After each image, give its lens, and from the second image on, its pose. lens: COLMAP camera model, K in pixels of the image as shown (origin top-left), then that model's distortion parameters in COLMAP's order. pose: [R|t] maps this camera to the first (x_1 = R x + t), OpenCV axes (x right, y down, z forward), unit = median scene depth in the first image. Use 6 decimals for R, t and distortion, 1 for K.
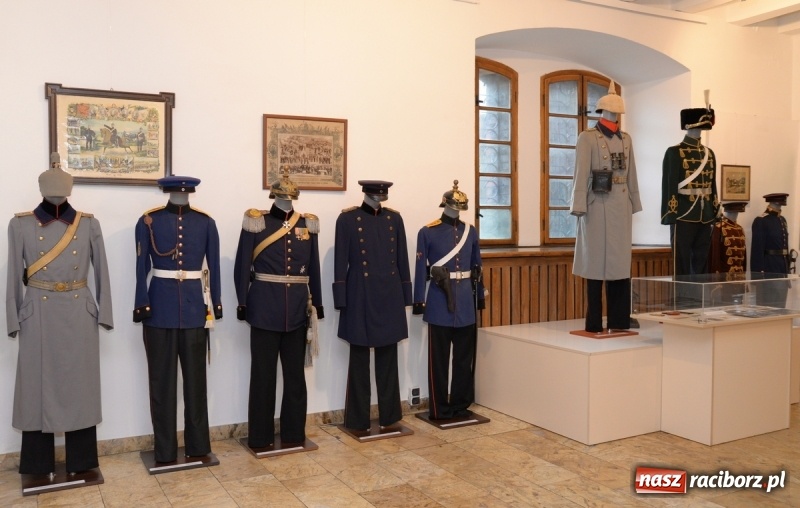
lens RADIAL K [[709.1, 0, 400.0], [0, 709.1, 254.0], [0, 0, 1]] dist [-0.017284, -0.001007]
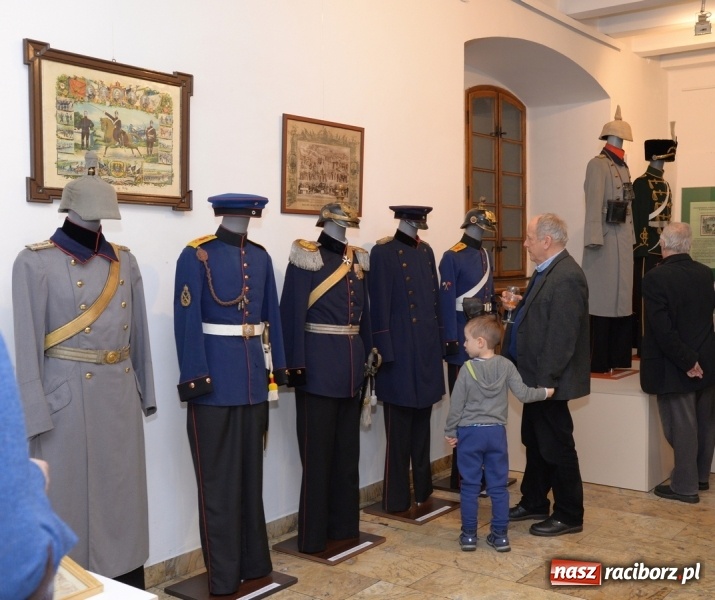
lens RADIAL K [[823.4, 0, 449.8], [0, 823.4, 297.7], [0, 0, 1]] dist [0.017816, 0.037388]
pose [[0.885915, -0.025324, 0.463155, -0.482582], [0.019838, 0.999664, 0.016712, -0.013247], [-0.463423, -0.005618, 0.886120, 0.145728]]
